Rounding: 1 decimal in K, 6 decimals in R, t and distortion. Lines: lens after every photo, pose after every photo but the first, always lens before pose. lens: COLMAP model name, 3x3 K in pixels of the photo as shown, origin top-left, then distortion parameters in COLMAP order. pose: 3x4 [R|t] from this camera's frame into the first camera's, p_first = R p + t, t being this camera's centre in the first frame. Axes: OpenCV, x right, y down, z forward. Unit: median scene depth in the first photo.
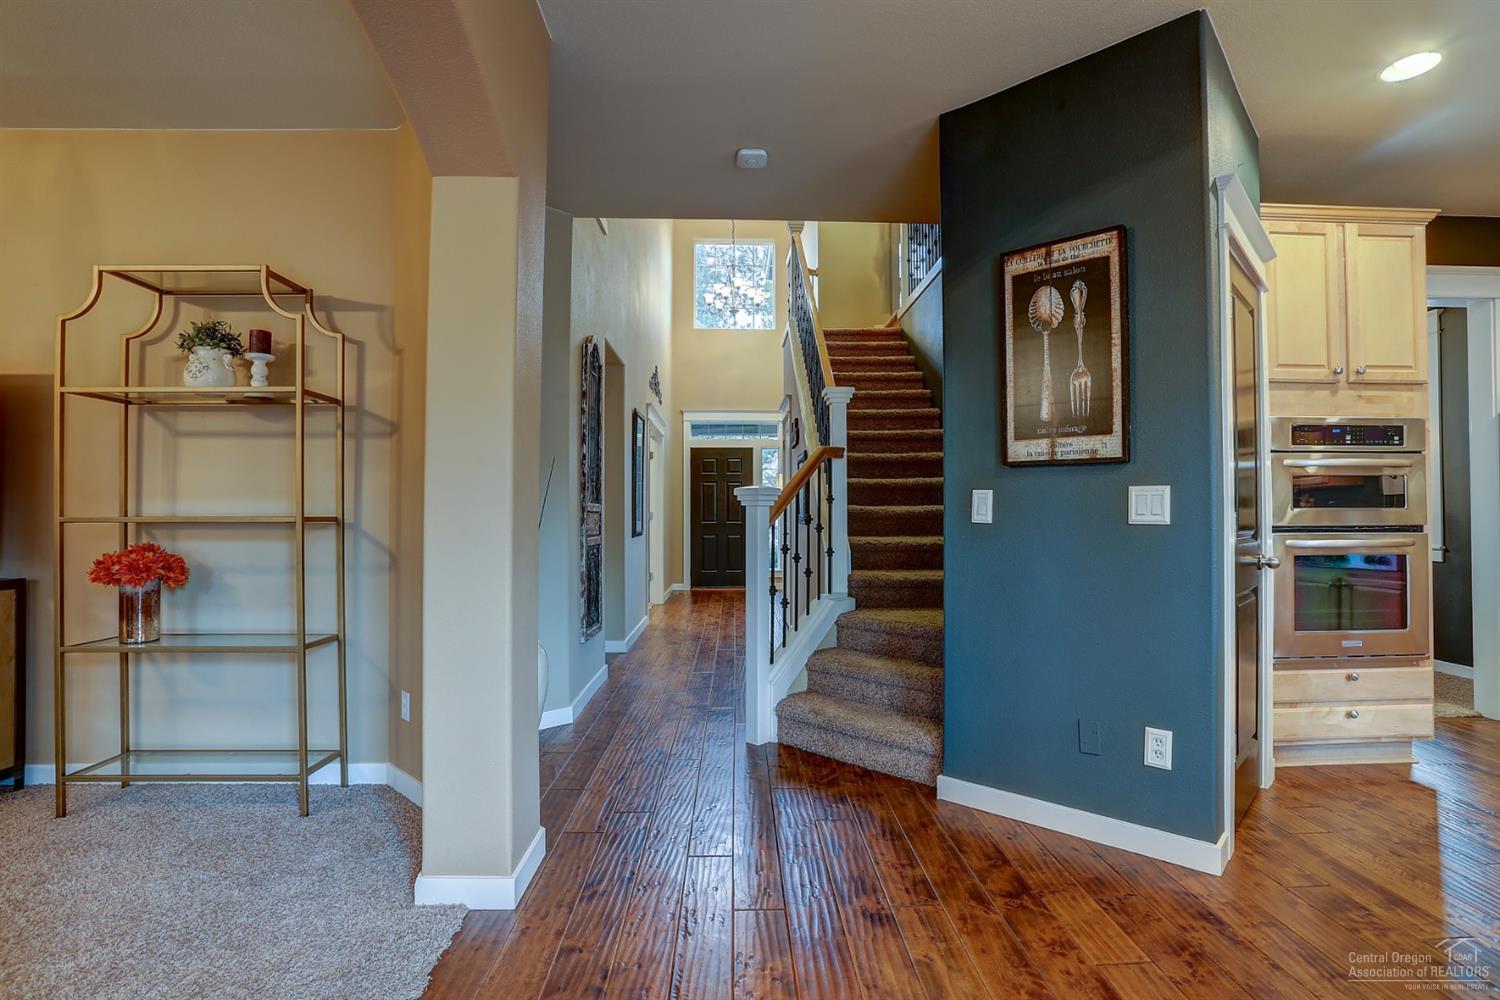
lens RADIAL K [[733.2, 0, 773.6], [0, 733.2, 500.7], [0, 0, 1]] dist [-0.066335, 0.027388]
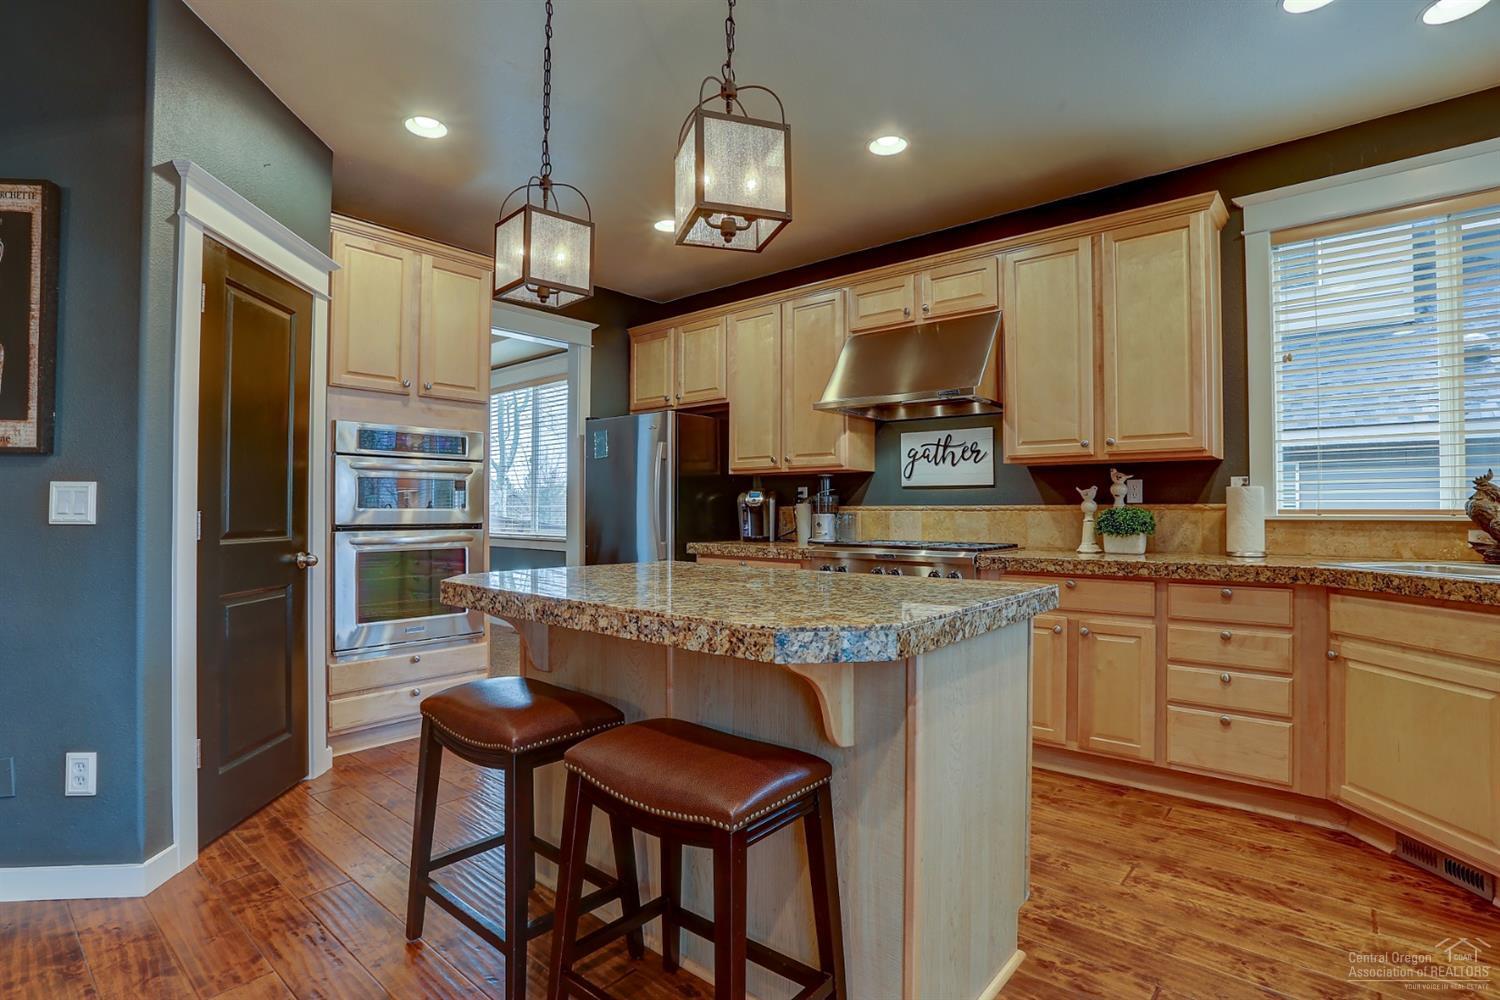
lens RADIAL K [[733.2, 0, 755.9], [0, 733.2, 501.3], [0, 0, 1]] dist [-0.066335, 0.027388]
pose [[0.675758, 0.012494, 0.737018, 0.369259], [-0.014341, 0.999890, -0.003802, -0.003896], [-0.736984, -0.008001, 0.675863, -0.177573]]
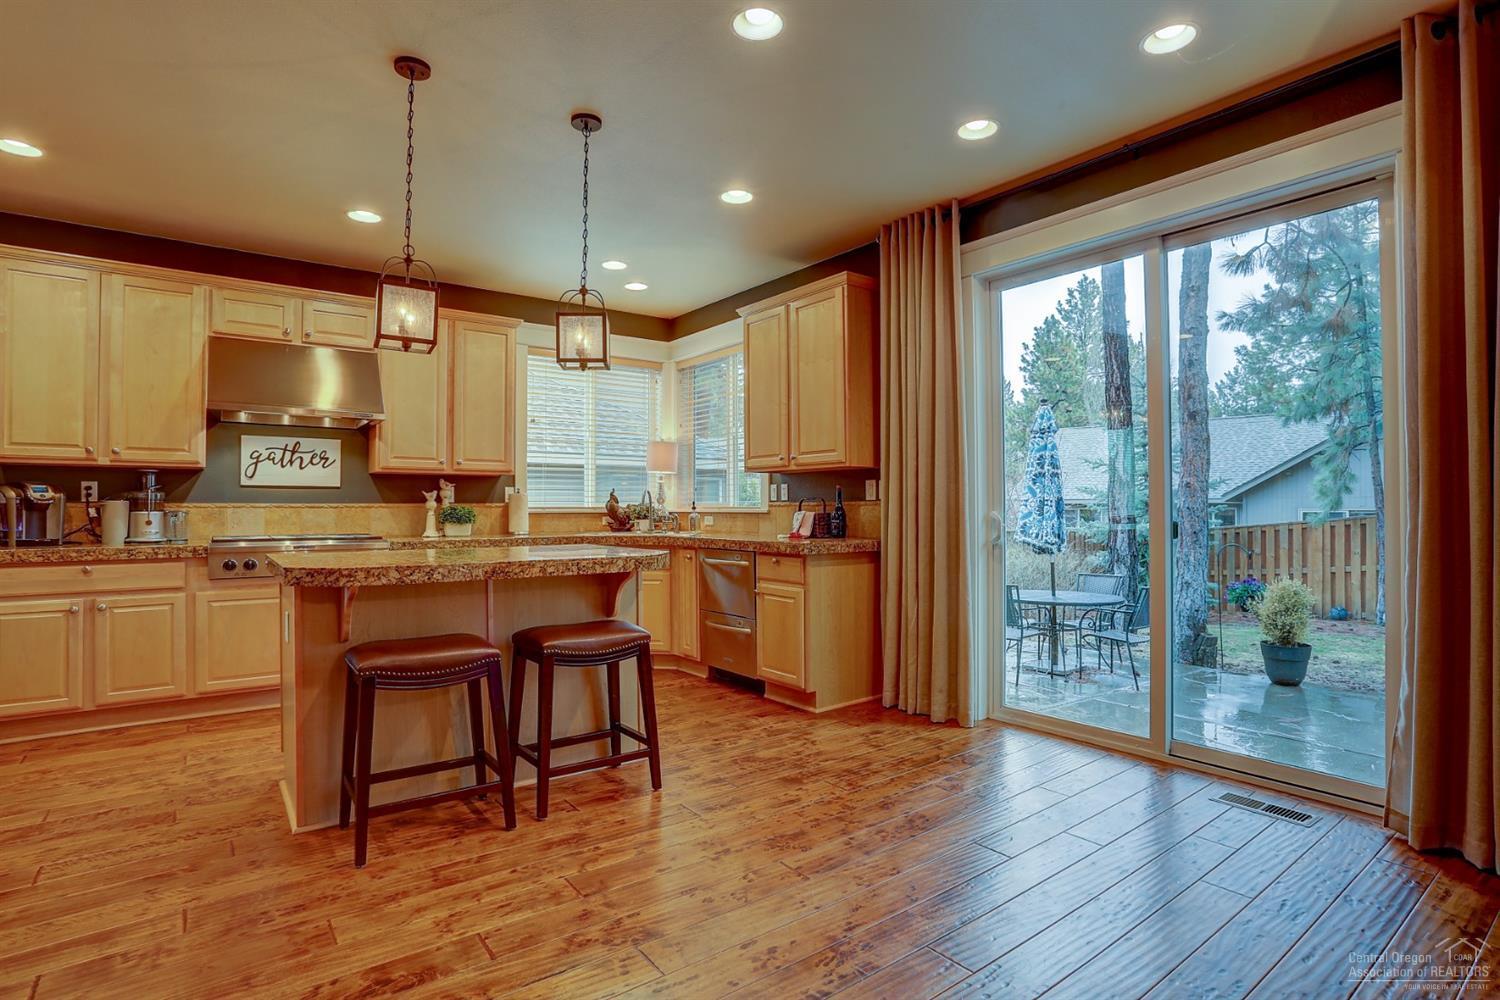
lens RADIAL K [[760.7, 0, 751.7], [0, 760.7, 490.4], [0, 0, 1]] dist [-0.044789, 0.006195]
pose [[-0.564255, 0.021535, 0.825320, -0.285692], [-0.009079, 0.999437, -0.032285, 0.009250], [-0.825551, -0.025710, -0.563742, 0.606086]]
